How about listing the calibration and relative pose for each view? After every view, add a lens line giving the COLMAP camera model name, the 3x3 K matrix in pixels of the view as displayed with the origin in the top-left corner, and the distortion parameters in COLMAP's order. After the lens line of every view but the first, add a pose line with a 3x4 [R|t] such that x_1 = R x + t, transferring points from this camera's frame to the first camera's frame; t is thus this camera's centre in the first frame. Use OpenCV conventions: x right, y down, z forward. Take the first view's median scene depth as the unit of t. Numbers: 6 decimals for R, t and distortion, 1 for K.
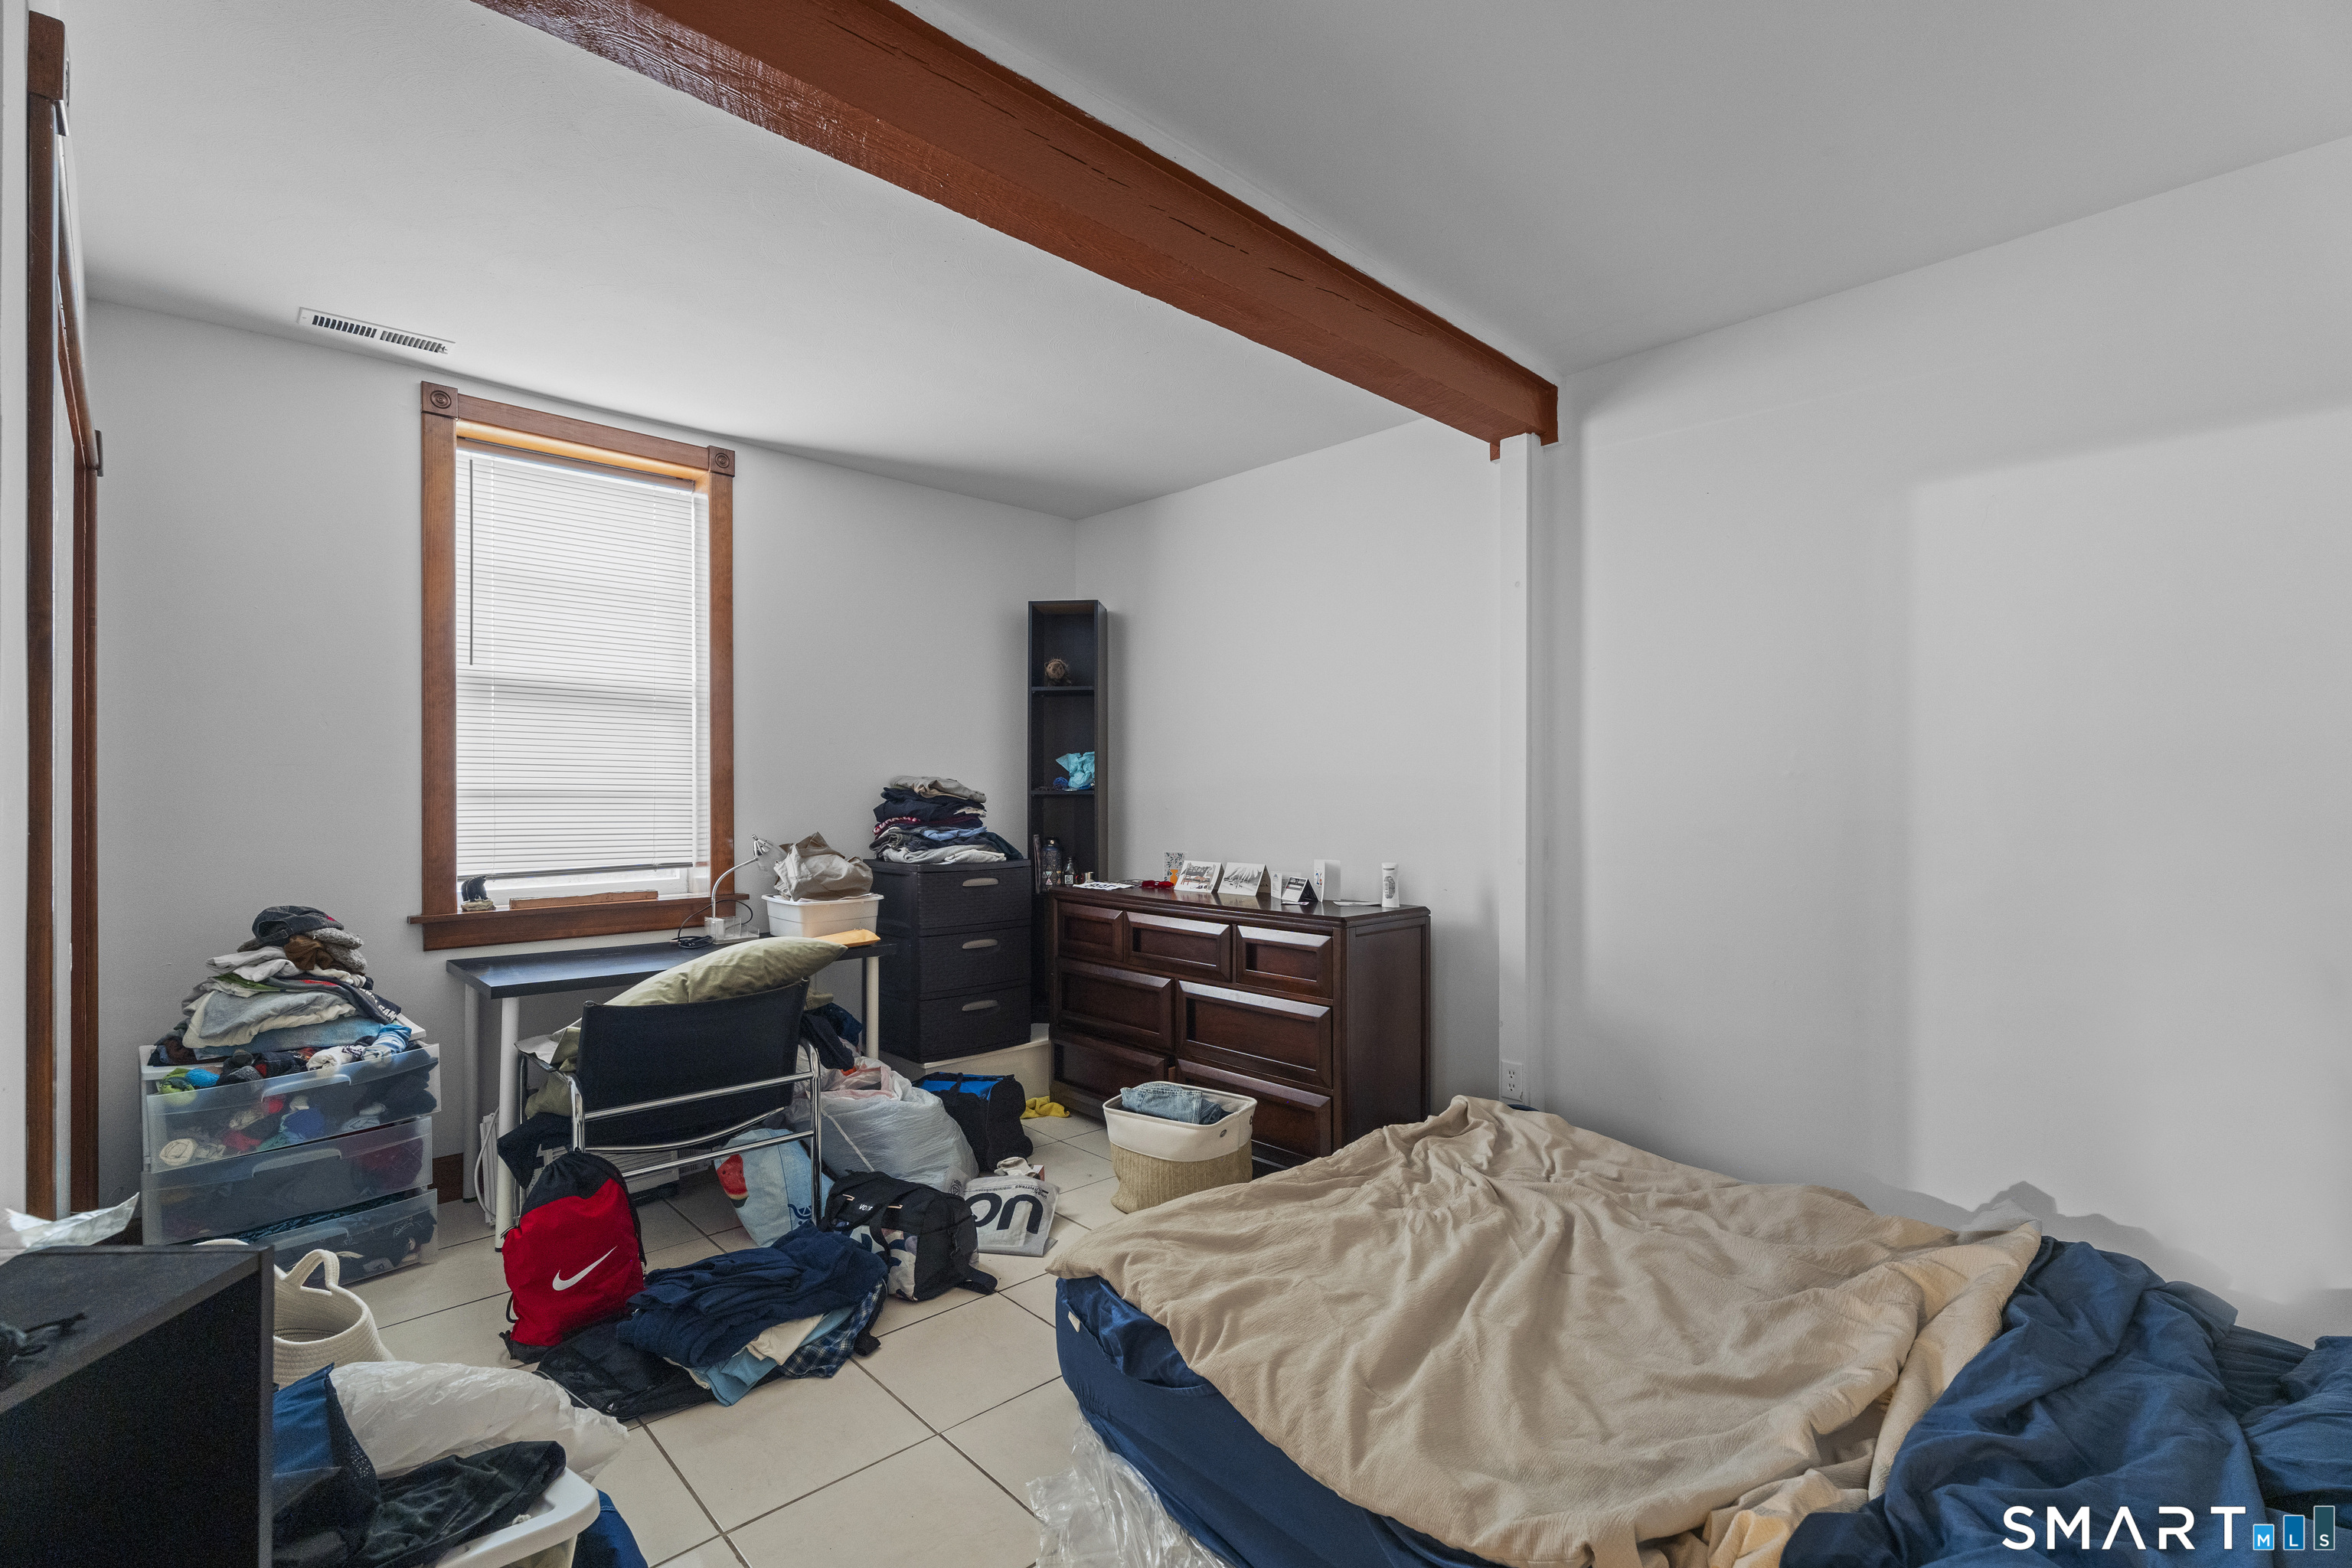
lens RADIAL K [[1069.0, 0, 1178.6], [0, 1069.0, 782.7], [0, 0, 1]] dist [0.005477, -0.001111]
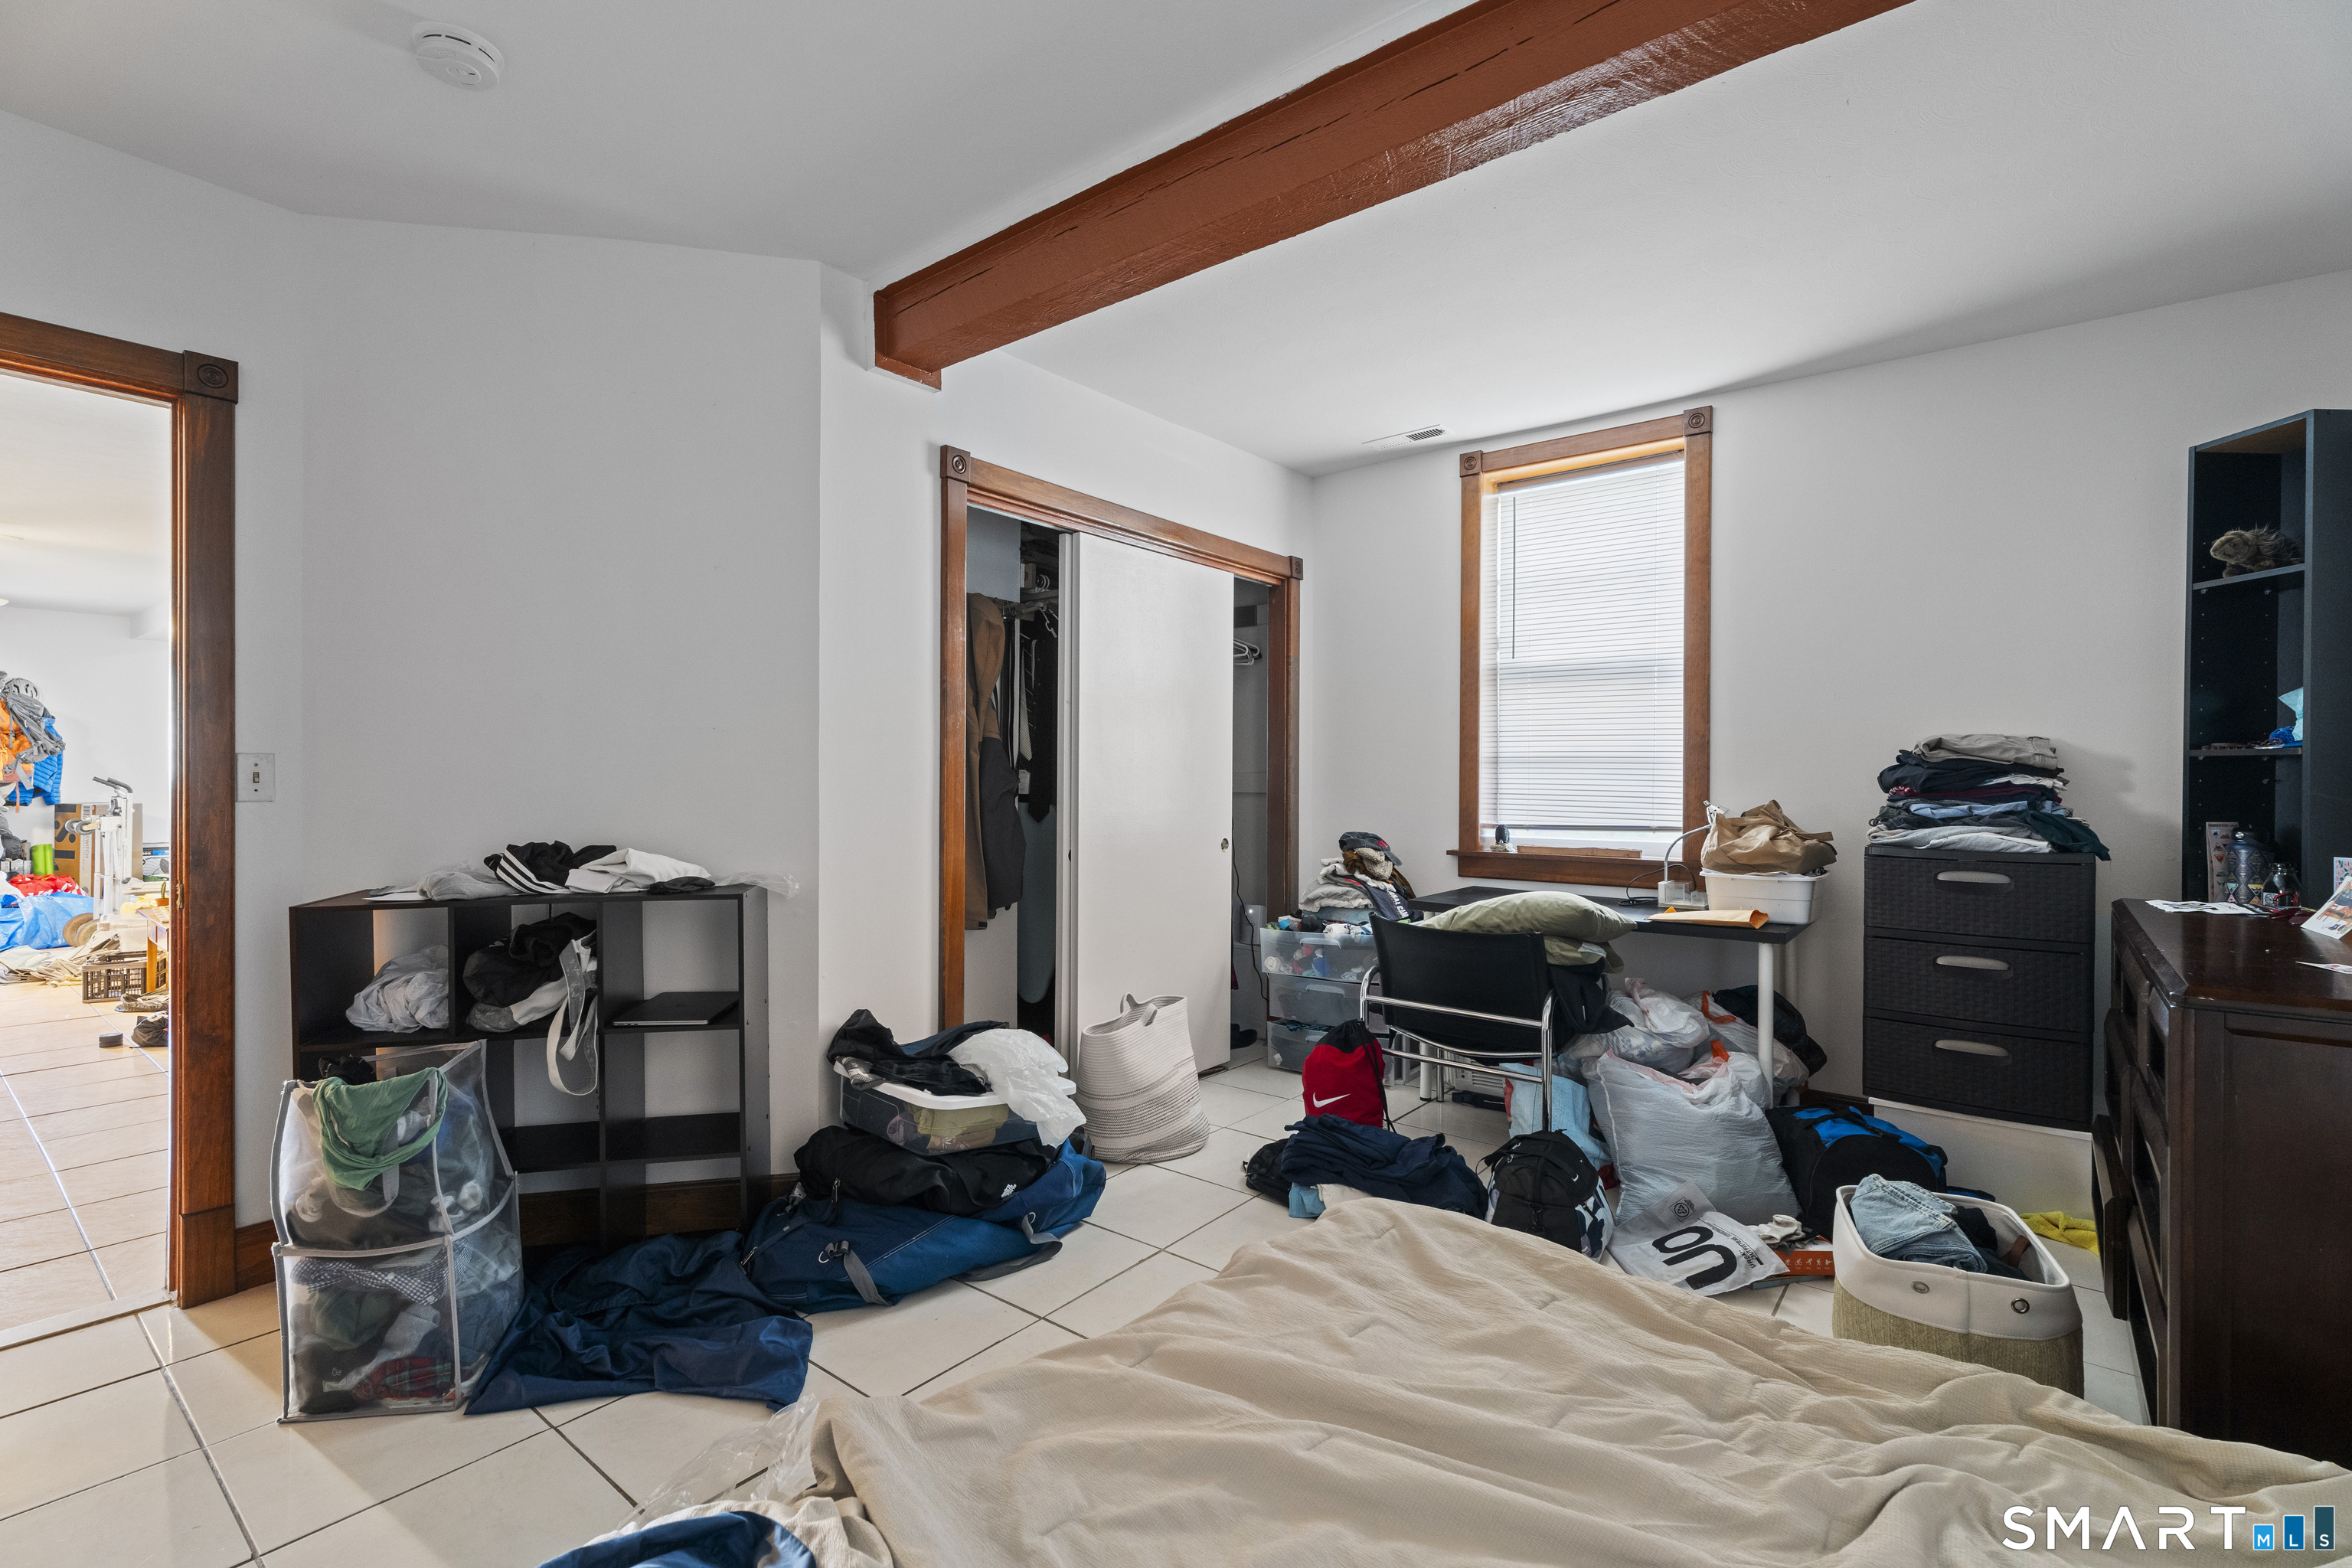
lens RADIAL K [[1069.0, 0, 1171.0], [0, 1069.0, 775.0], [0, 0, 1]] dist [0.005477, -0.001111]
pose [[0.117574, -0.000933, -0.993064, 0.563627], [0.003990, 0.999992, -0.000467, 0.026826], [0.993056, -0.003907, 0.117577, 0.458683]]
